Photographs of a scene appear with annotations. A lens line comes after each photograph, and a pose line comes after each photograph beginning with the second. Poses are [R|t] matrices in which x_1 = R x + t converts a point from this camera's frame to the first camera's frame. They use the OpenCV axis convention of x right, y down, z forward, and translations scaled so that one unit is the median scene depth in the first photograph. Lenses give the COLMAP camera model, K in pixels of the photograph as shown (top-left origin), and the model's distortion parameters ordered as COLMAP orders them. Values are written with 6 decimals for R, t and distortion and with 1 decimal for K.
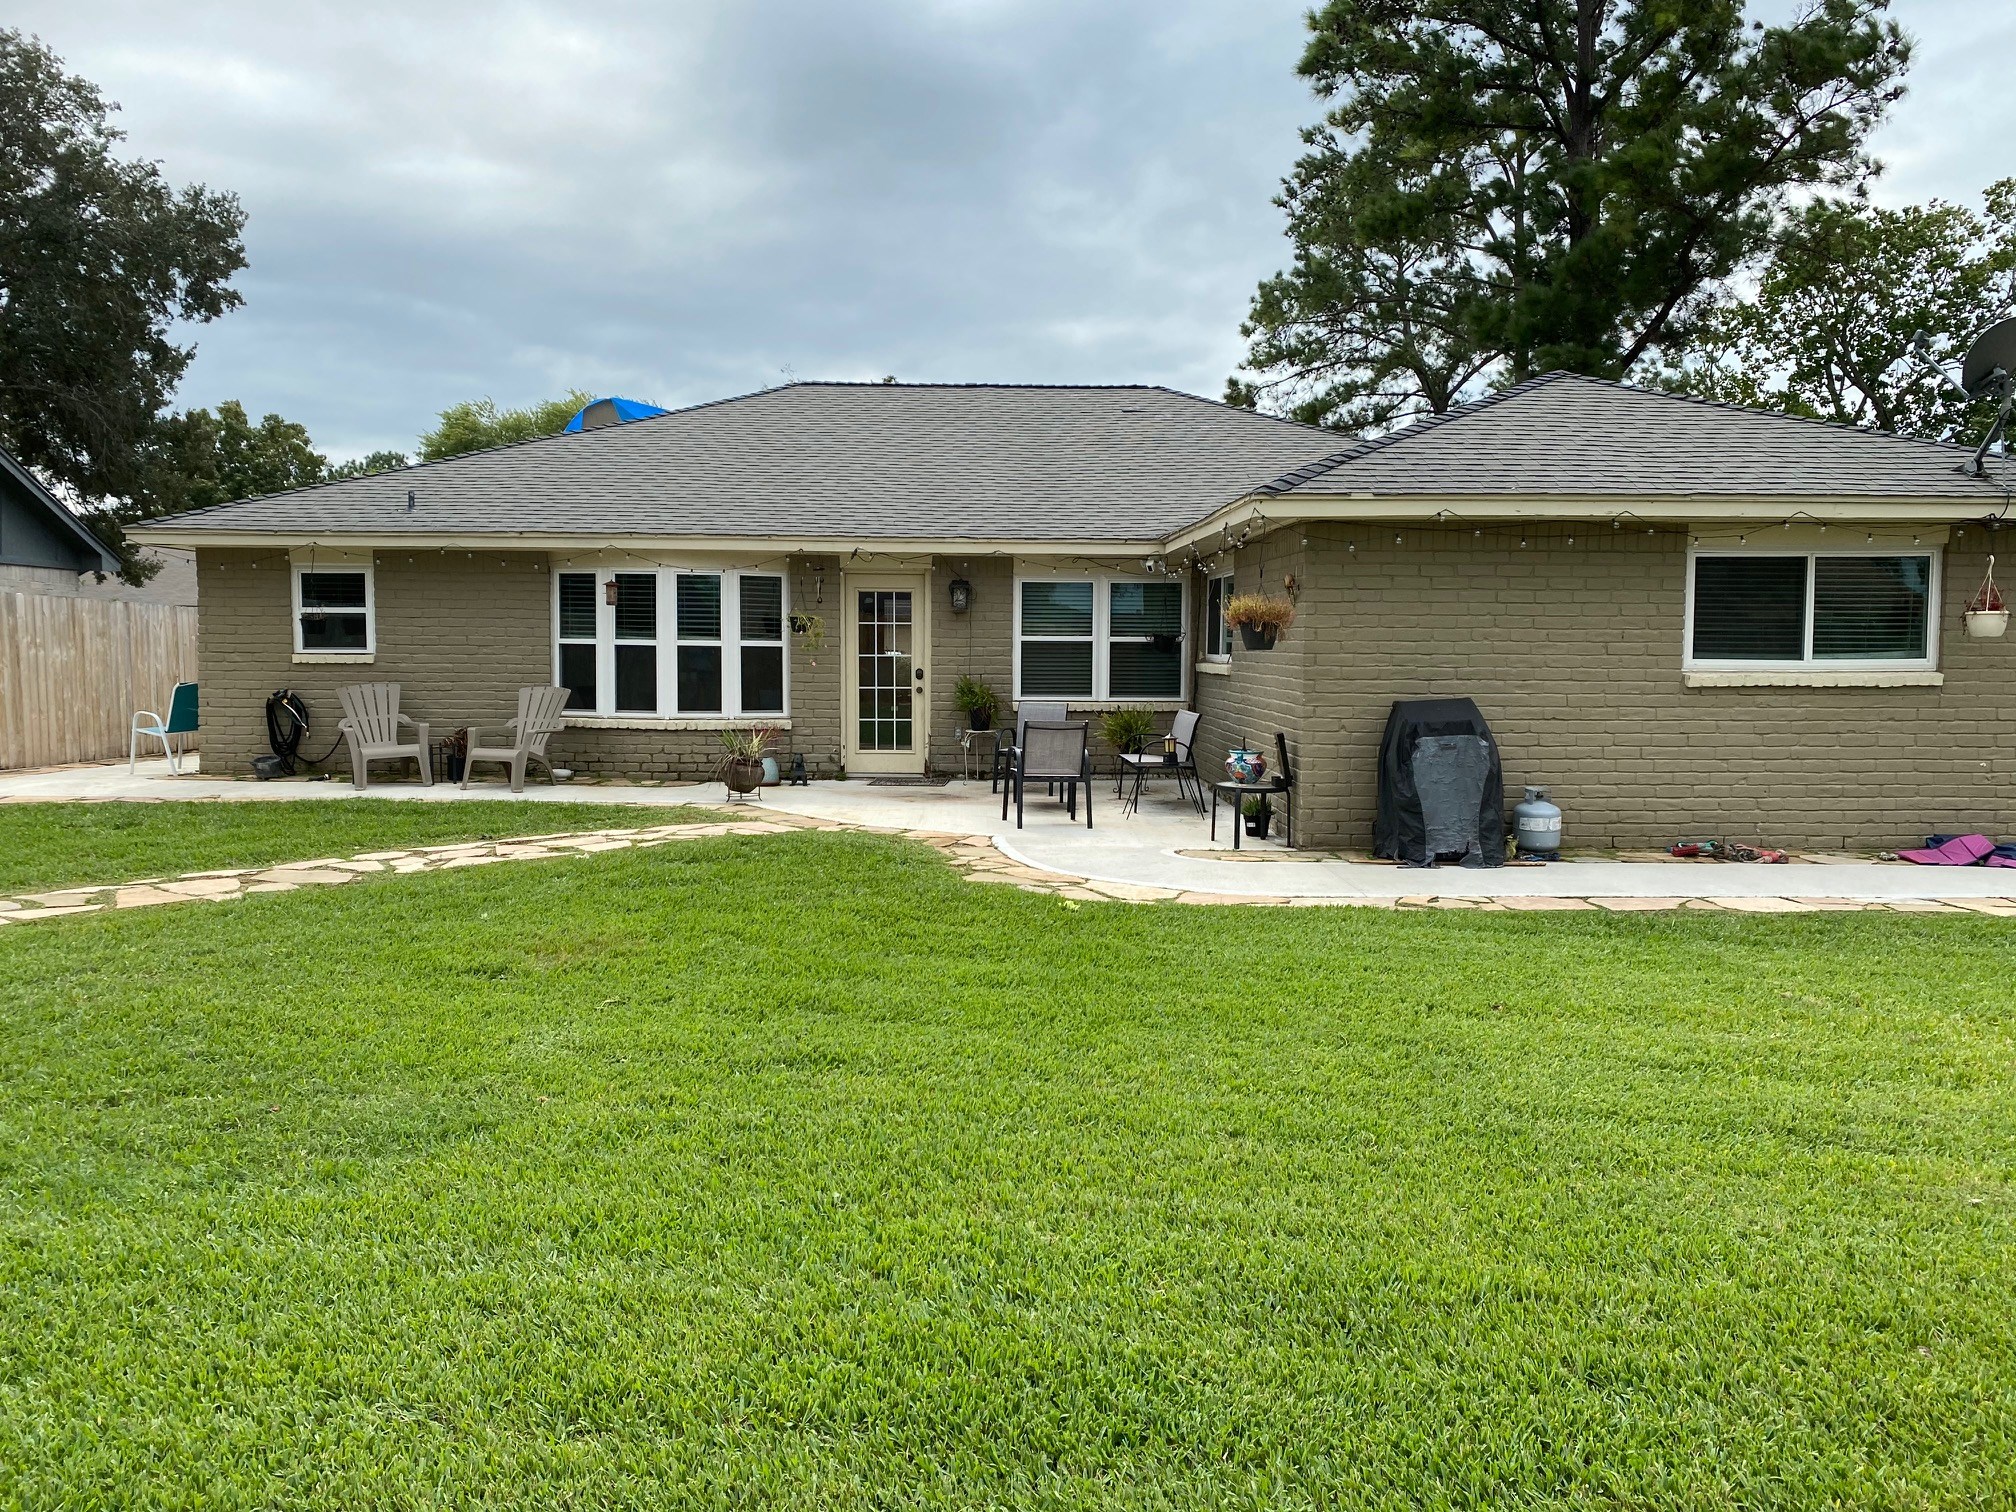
lens RADIAL K [[1532.6, 0, 1012.4], [0, 1532.6, 706.7], [0, 0, 1]] dist [0.057140, -0.038091]
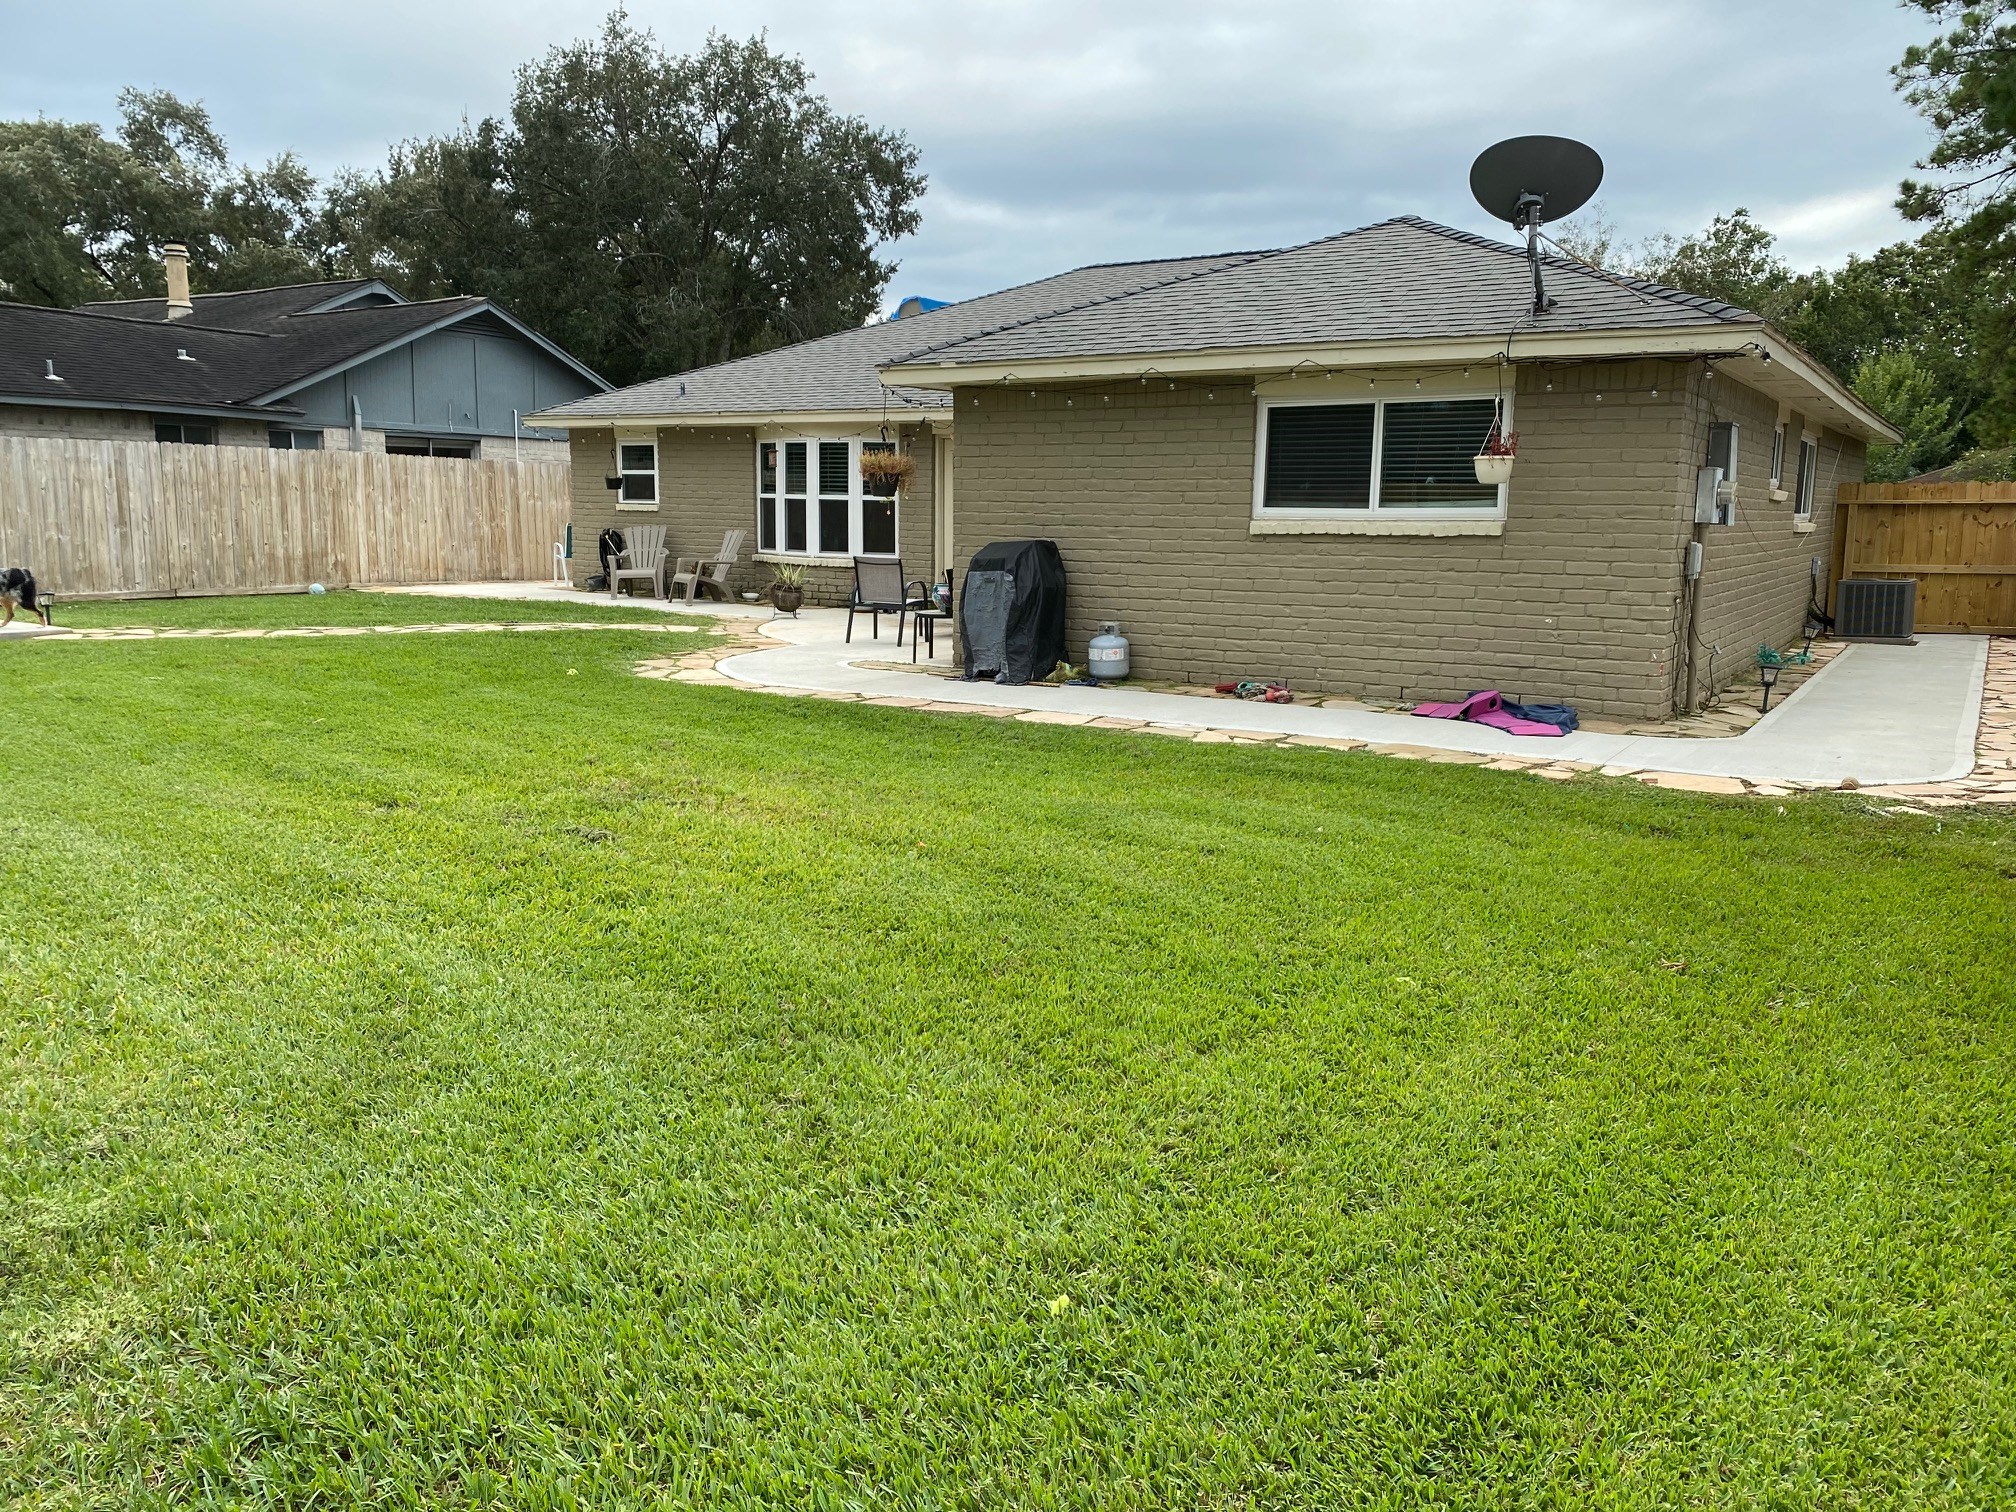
lens RADIAL K [[1532.6, 0, 999.4], [0, 1532.6, 739.3], [0, 0, 1]] dist [0.057140, -0.038091]
pose [[0.824644, 0.089342, -0.558553, 0.633912], [-0.030212, 0.992995, 0.114227, 0.008218], [0.564845, -0.077322, 0.821566, 0.022595]]
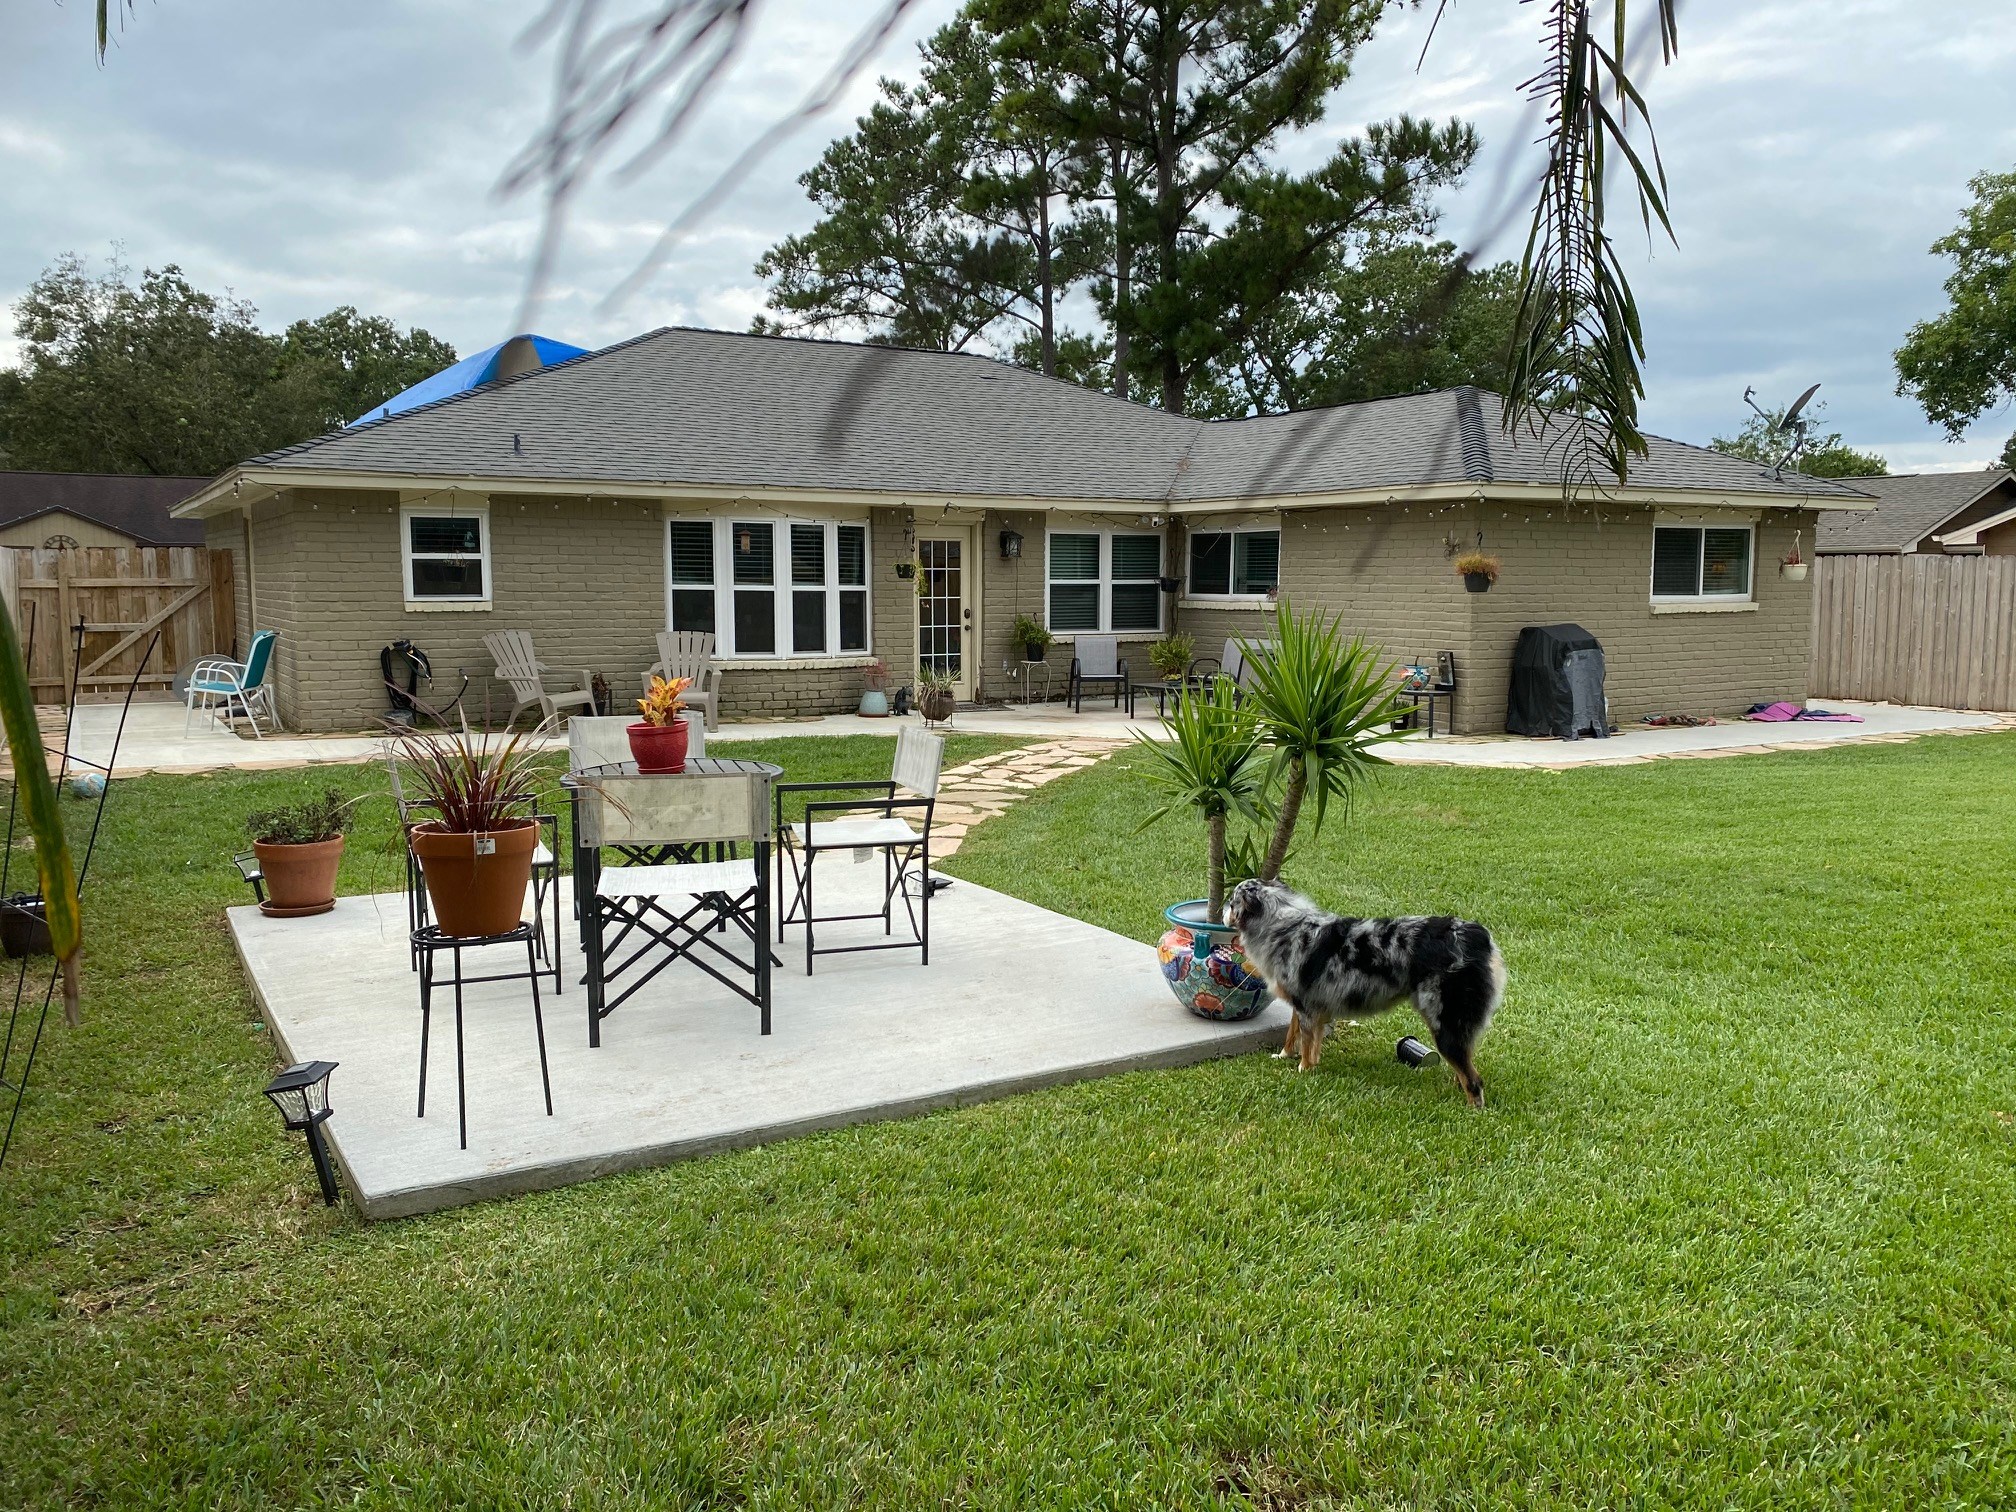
lens RADIAL K [[1532.6, 0, 1028.4], [0, 1532.6, 750.1], [0, 0, 1]] dist [0.057140, -0.038091]
pose [[0.875856, -0.058314, 0.479036, -0.595009], [0.022534, 0.996531, 0.080109, -0.010857], [-0.482046, -0.059370, 0.874132, -0.028329]]
